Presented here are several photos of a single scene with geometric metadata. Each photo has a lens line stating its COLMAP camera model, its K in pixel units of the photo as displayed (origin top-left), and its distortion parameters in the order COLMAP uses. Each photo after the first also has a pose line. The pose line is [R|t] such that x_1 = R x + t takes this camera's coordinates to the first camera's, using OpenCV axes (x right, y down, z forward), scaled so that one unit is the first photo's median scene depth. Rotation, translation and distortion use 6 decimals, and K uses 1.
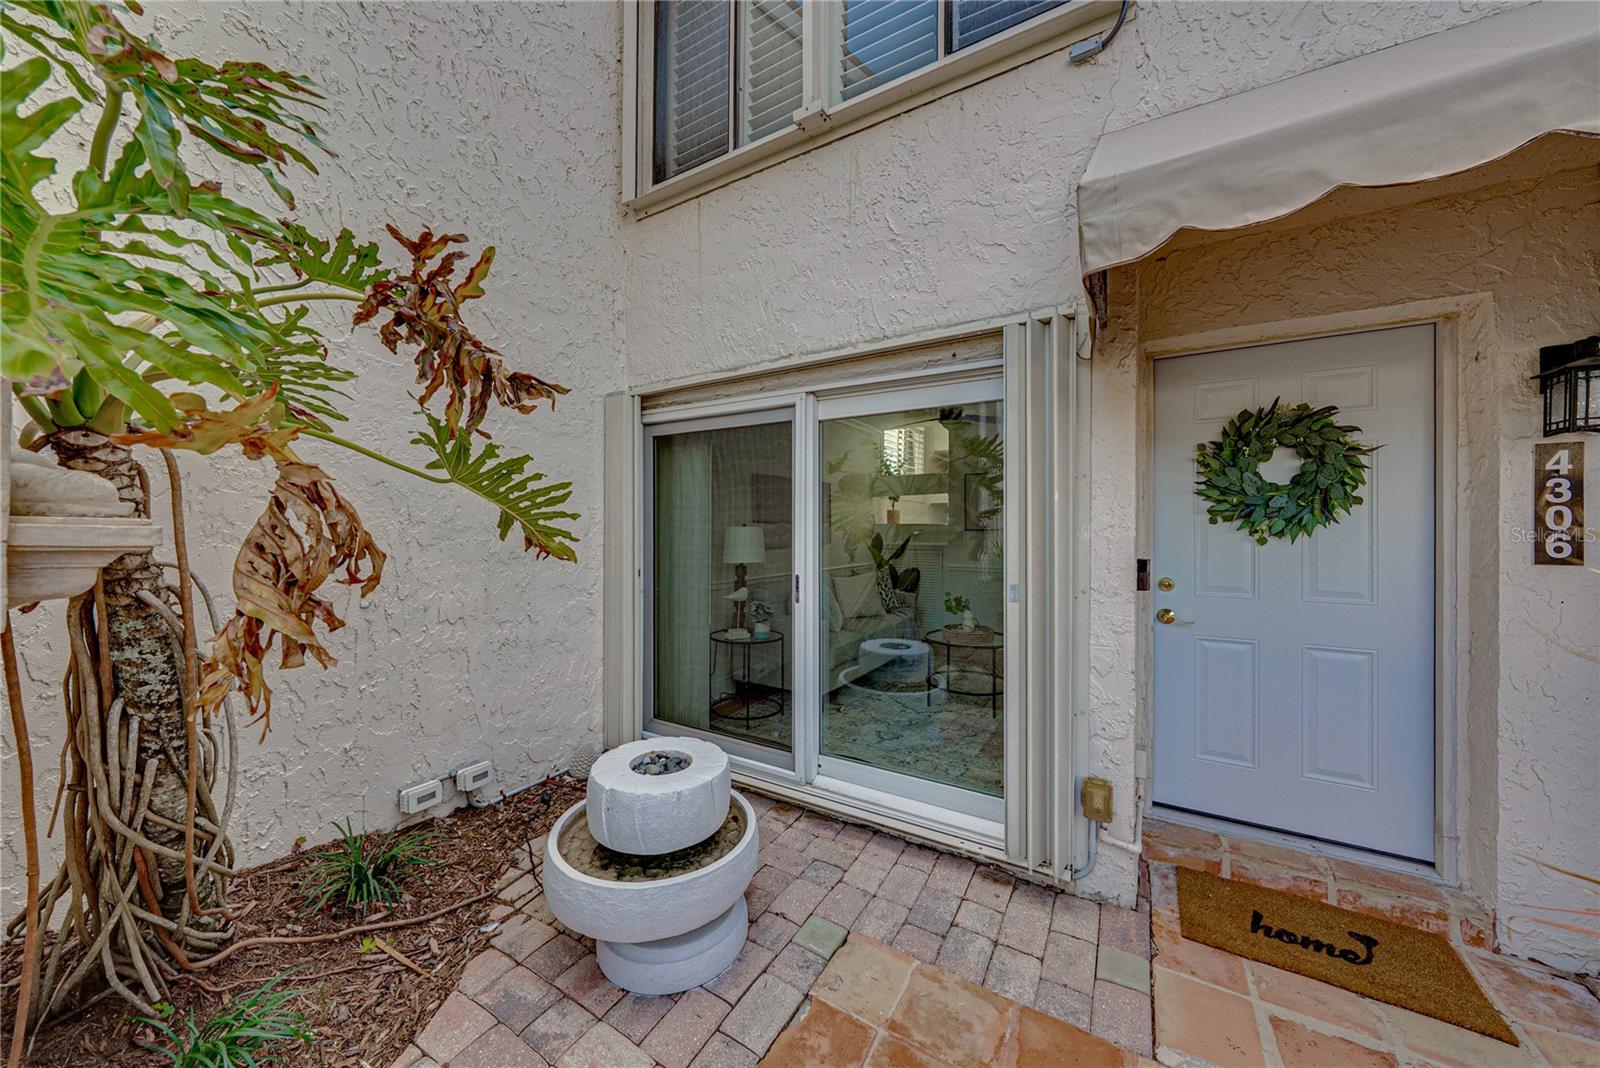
lens RADIAL K [[542.1, 0, 827.9], [0, 542.1, 527.5], [0, 0, 1]] dist [-0.004648, 0.001345]
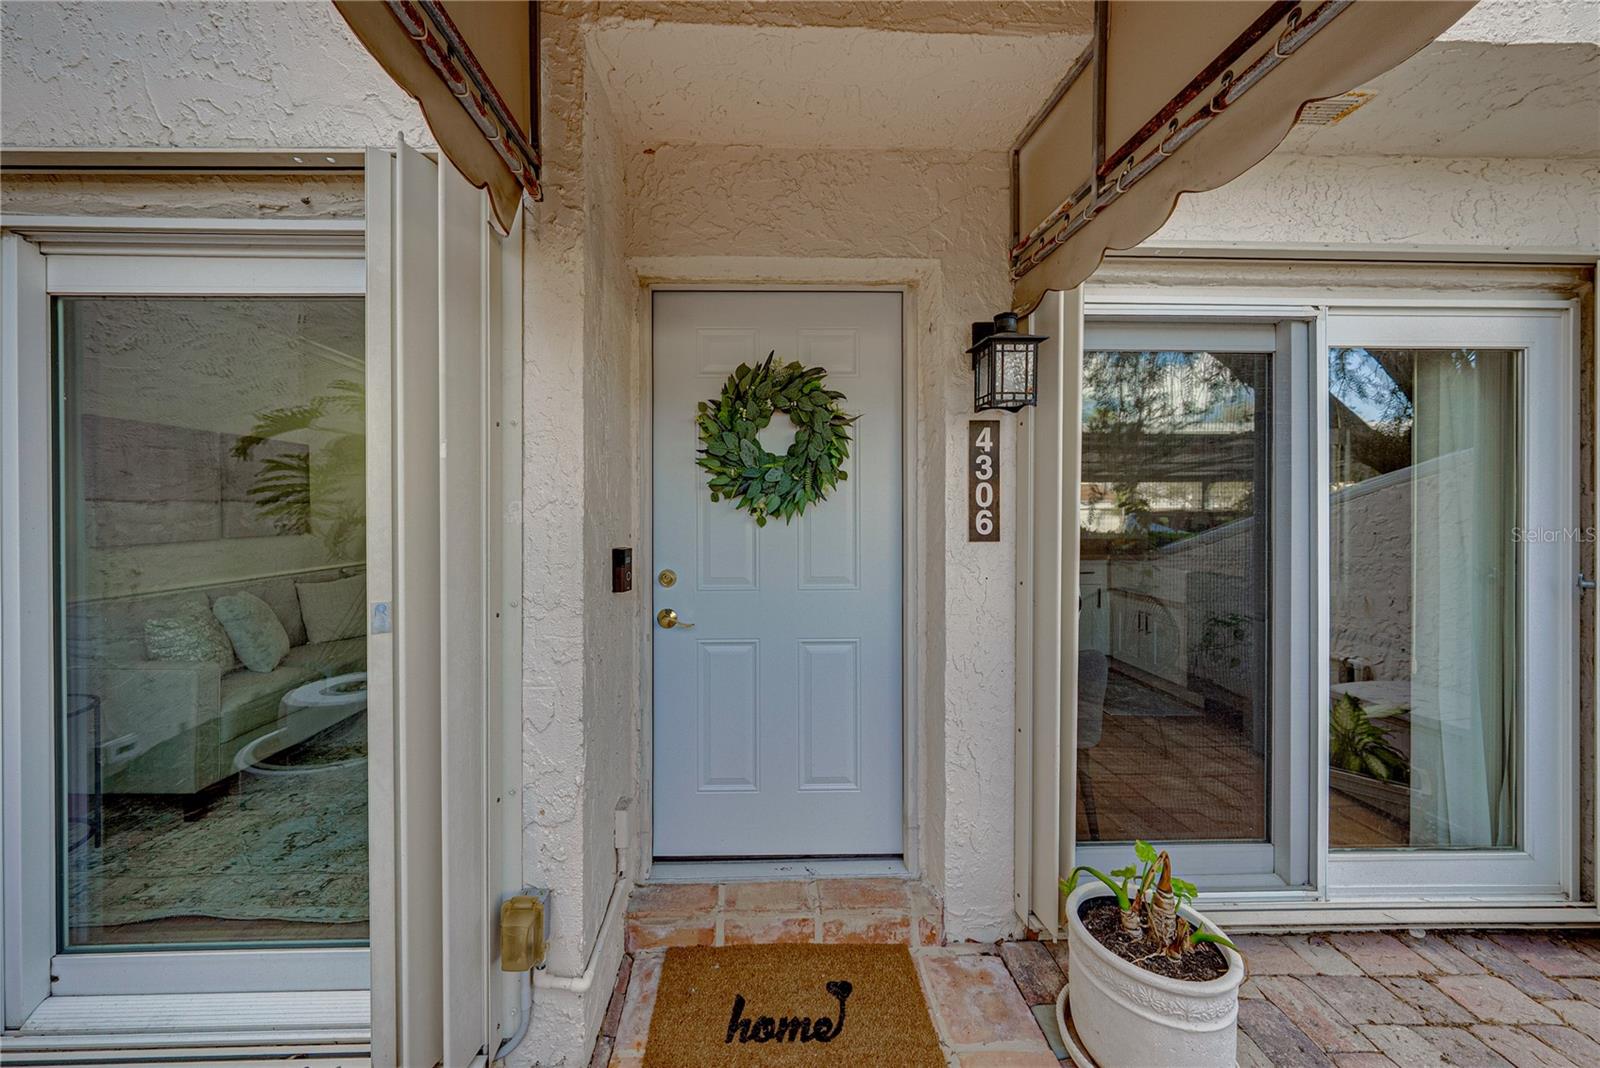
lens RADIAL K [[542.1, 0, 781.9], [0, 542.1, 513.3], [0, 0, 1]] dist [-0.004648, 0.001345]
pose [[0.837355, -0.004522, 0.546641, 0.400248], [0.003520, 0.999990, 0.002881, 0.010294], [-0.546648, -0.000489, 0.837362, 0.297399]]
